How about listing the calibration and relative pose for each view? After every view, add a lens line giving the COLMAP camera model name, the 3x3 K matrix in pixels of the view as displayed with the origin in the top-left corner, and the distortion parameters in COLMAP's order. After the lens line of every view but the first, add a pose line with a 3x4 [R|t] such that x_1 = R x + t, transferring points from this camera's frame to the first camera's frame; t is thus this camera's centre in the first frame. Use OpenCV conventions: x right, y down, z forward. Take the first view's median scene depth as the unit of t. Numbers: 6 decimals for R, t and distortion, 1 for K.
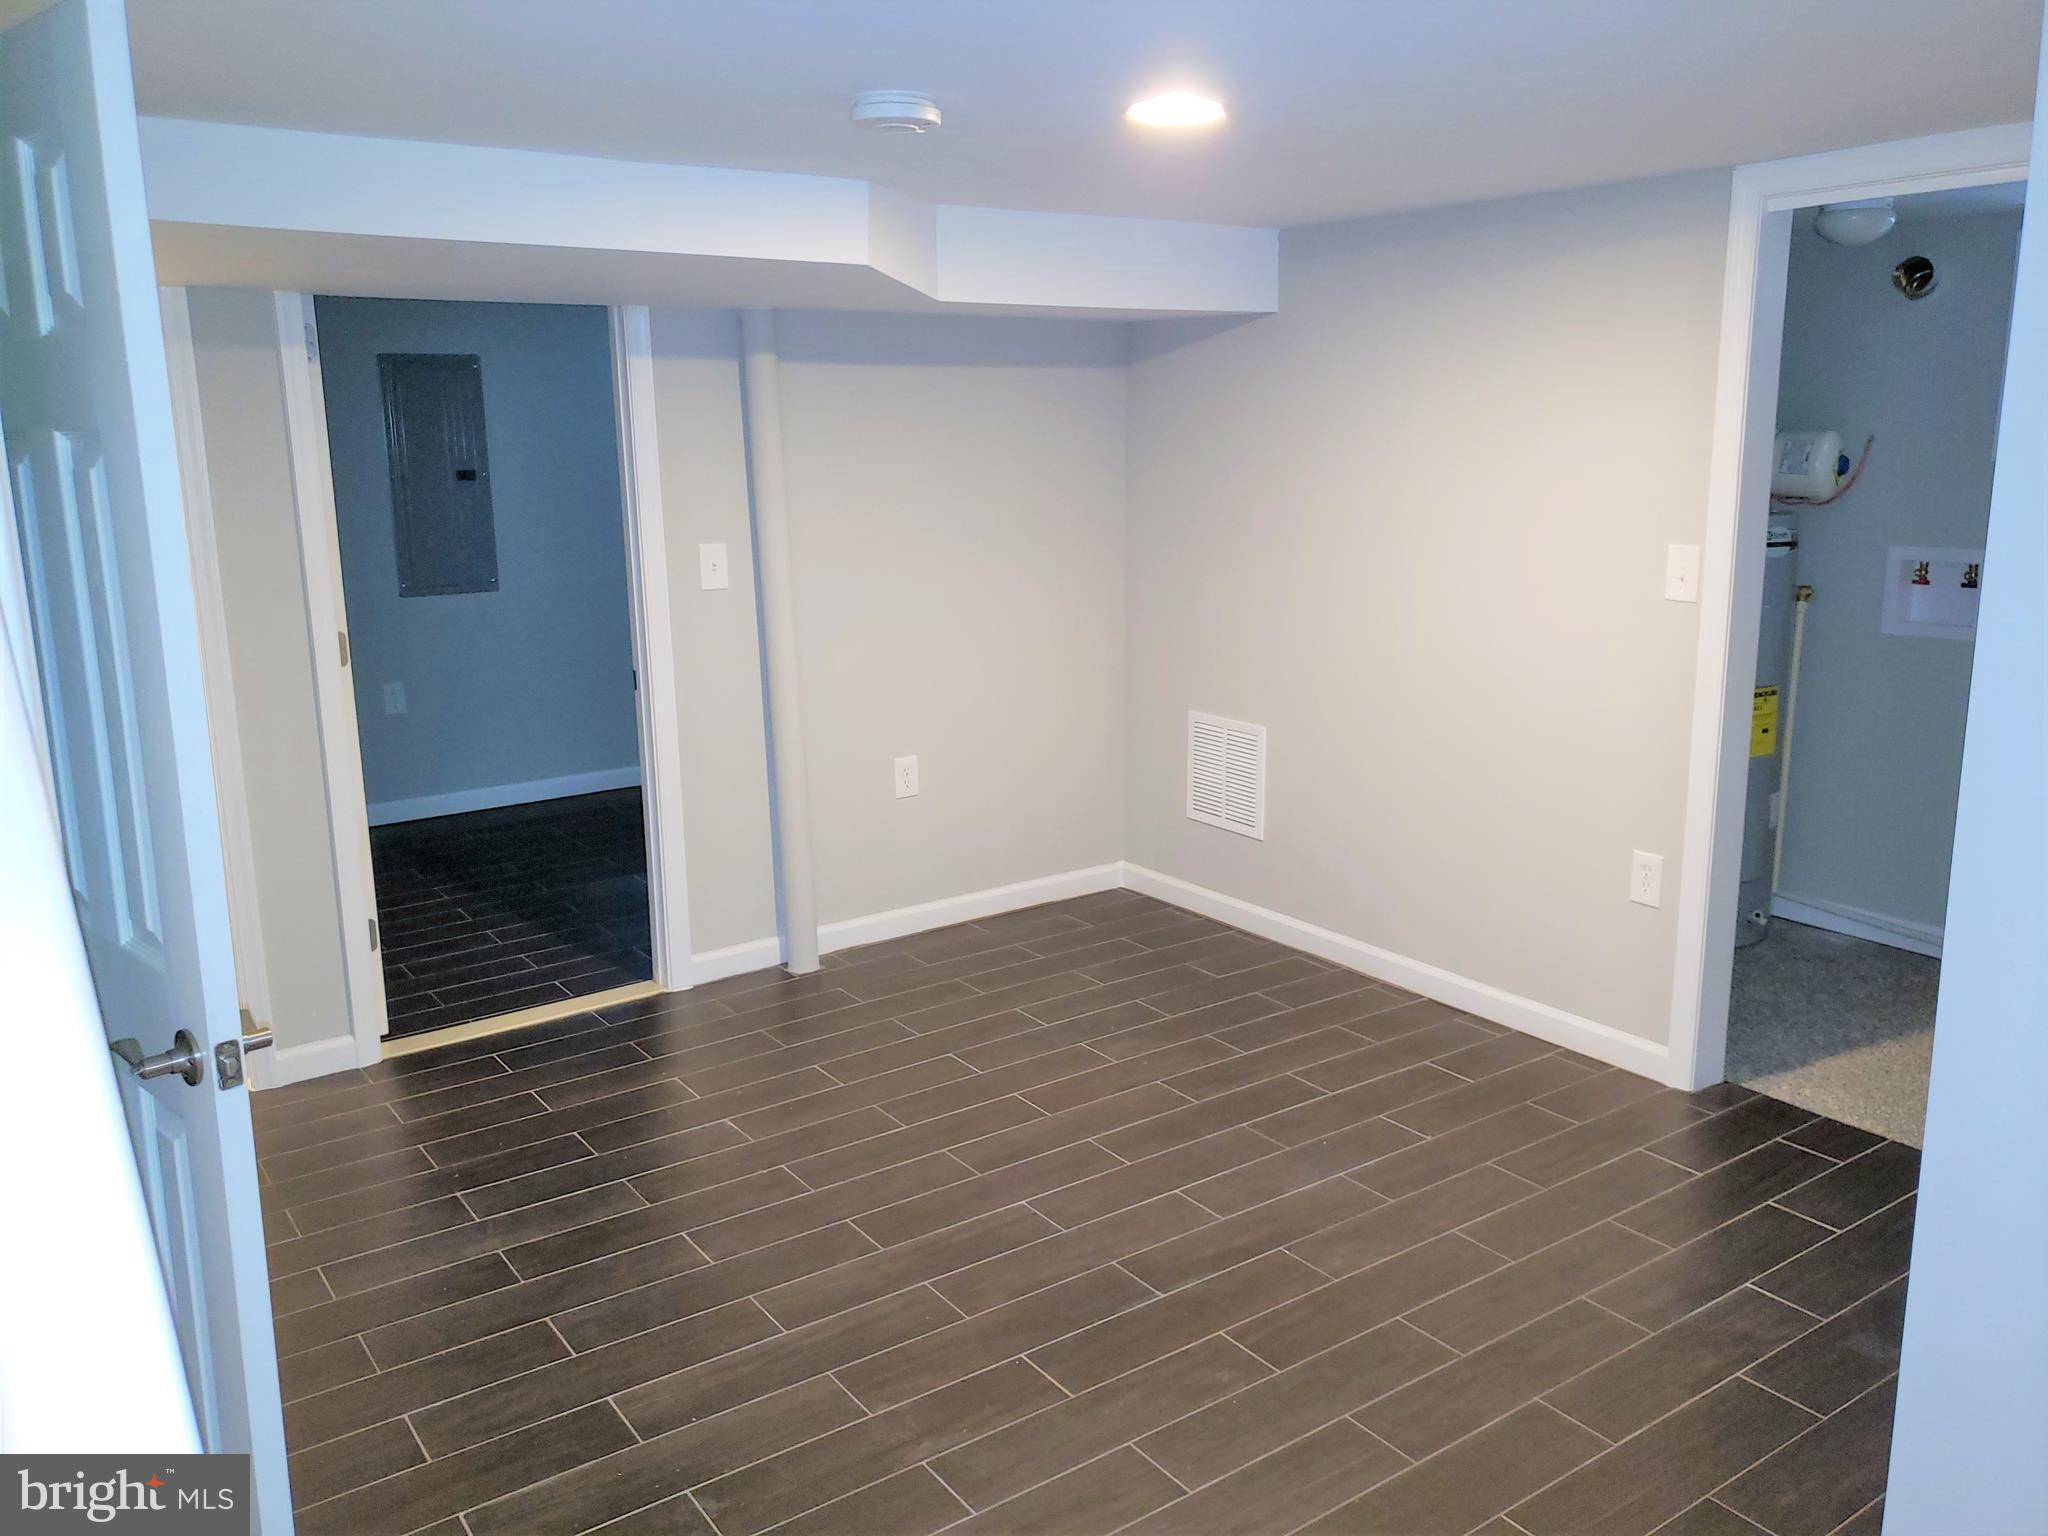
lens RADIAL K [[1638.6, 0, 1031.8], [0, 1638.6, 759.1], [0, 0, 1]] dist [0.000938, 0.037585]
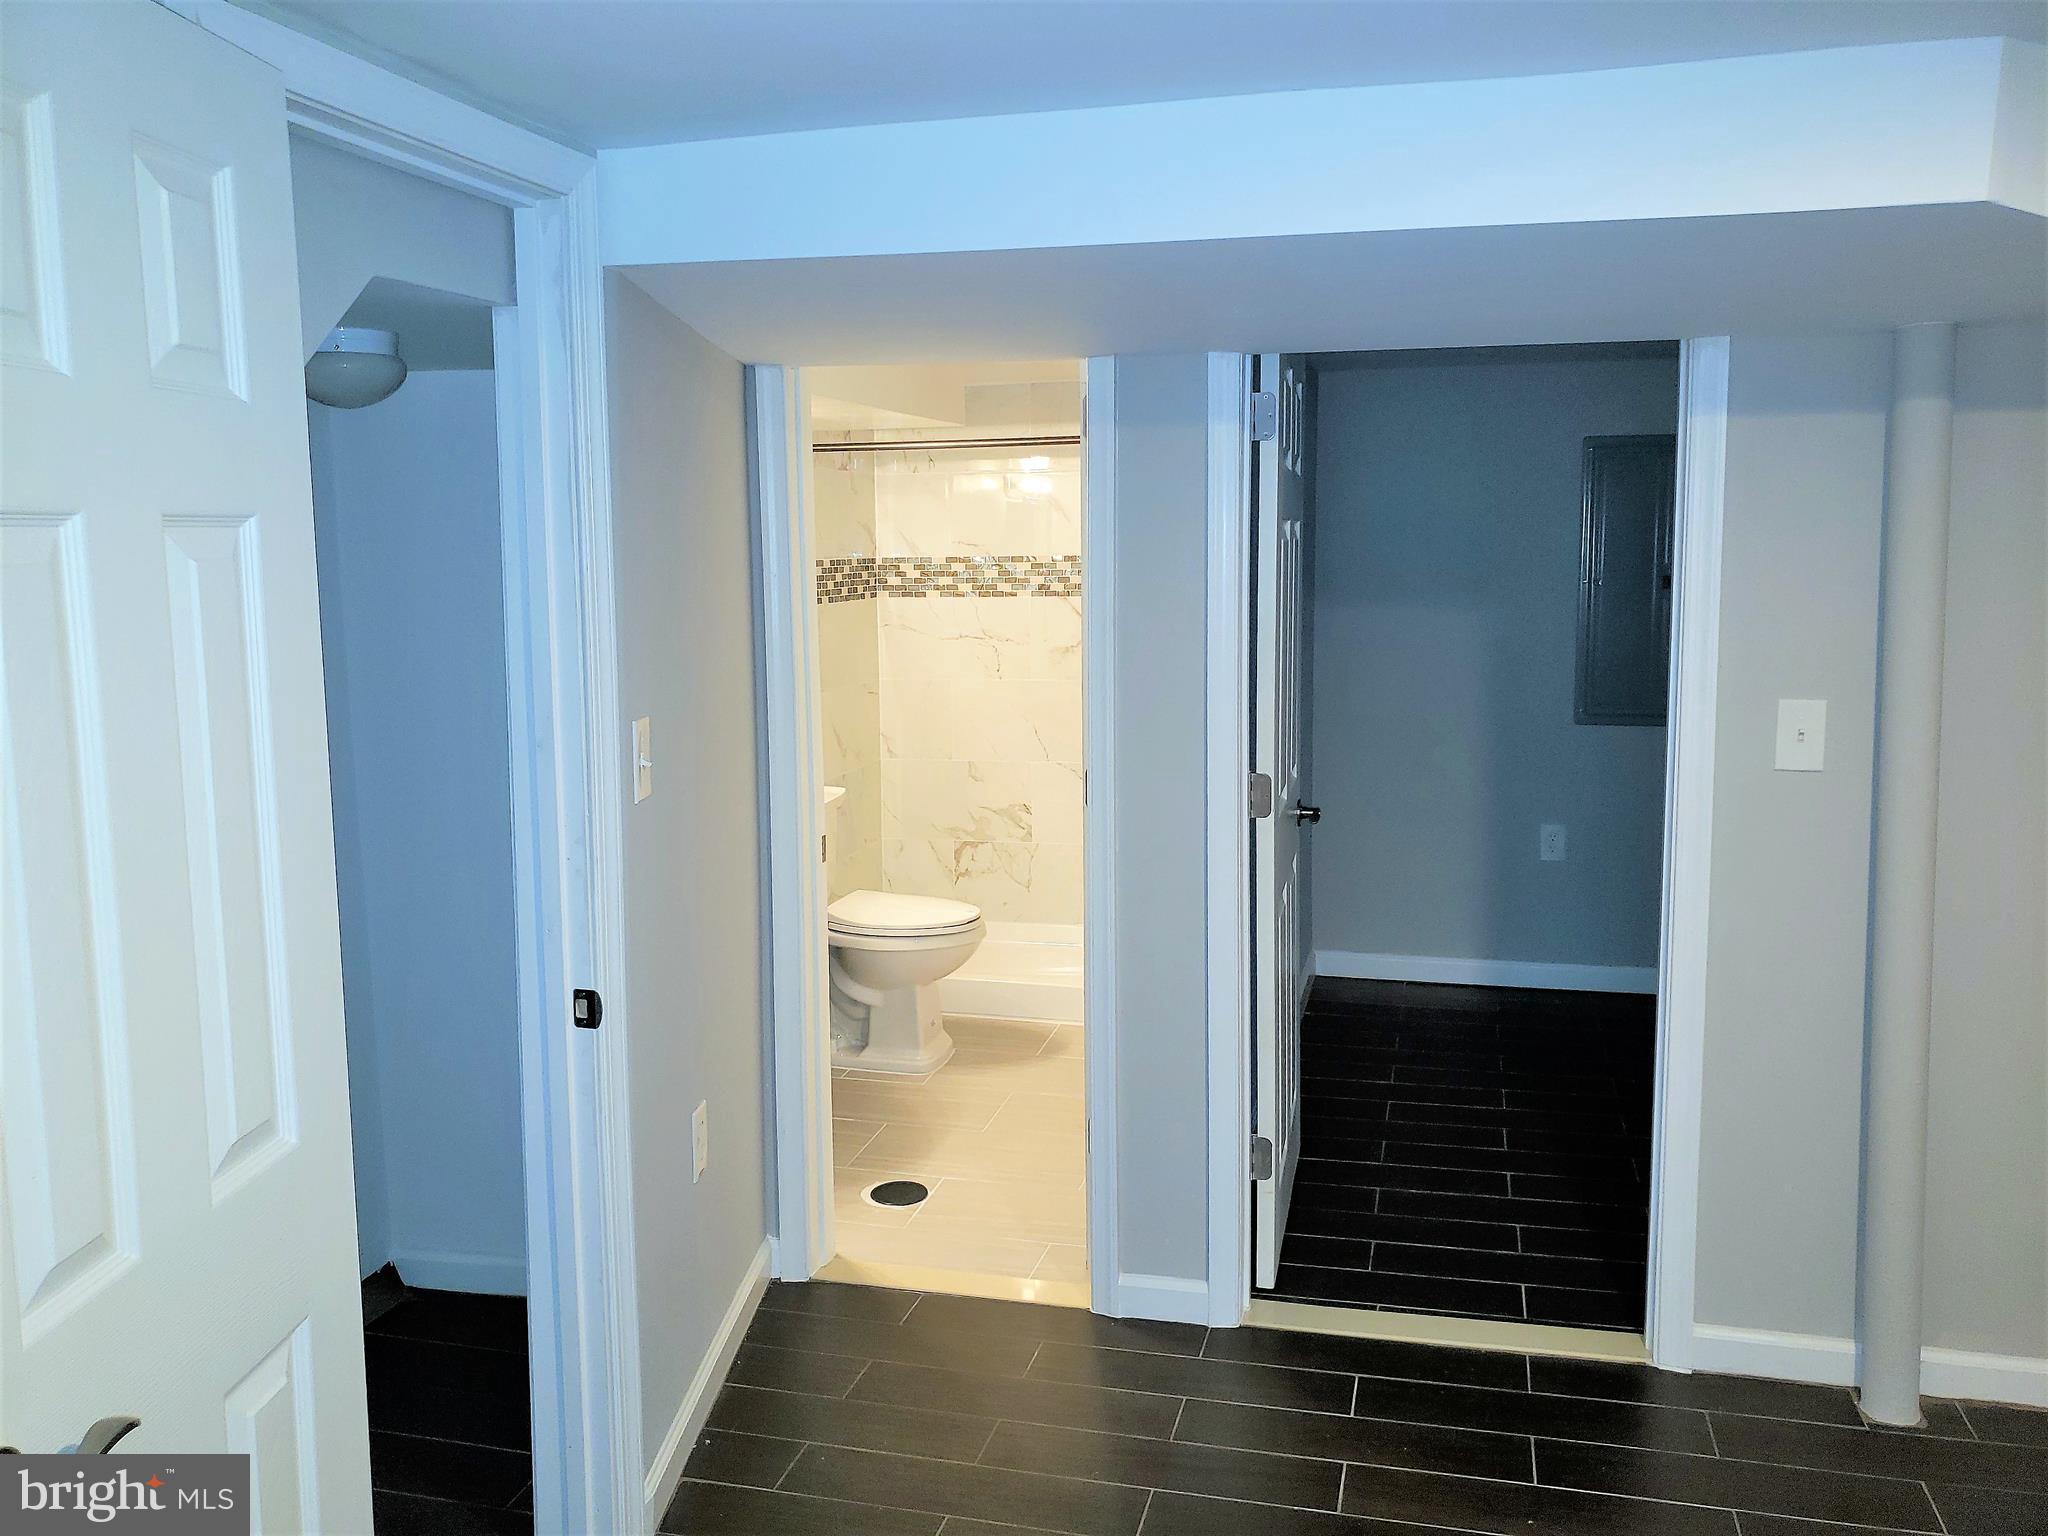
lens RADIAL K [[1638.6, 0, 1031.8], [0, 1638.6, 759.1], [0, 0, 1]] dist [0.000938, 0.037585]
pose [[0.654651, 0.107542, -0.748242, 0.084654], [-0.148750, 0.988802, 0.011973, -0.071367], [0.741151, 0.103463, 0.663317, 0.358567]]
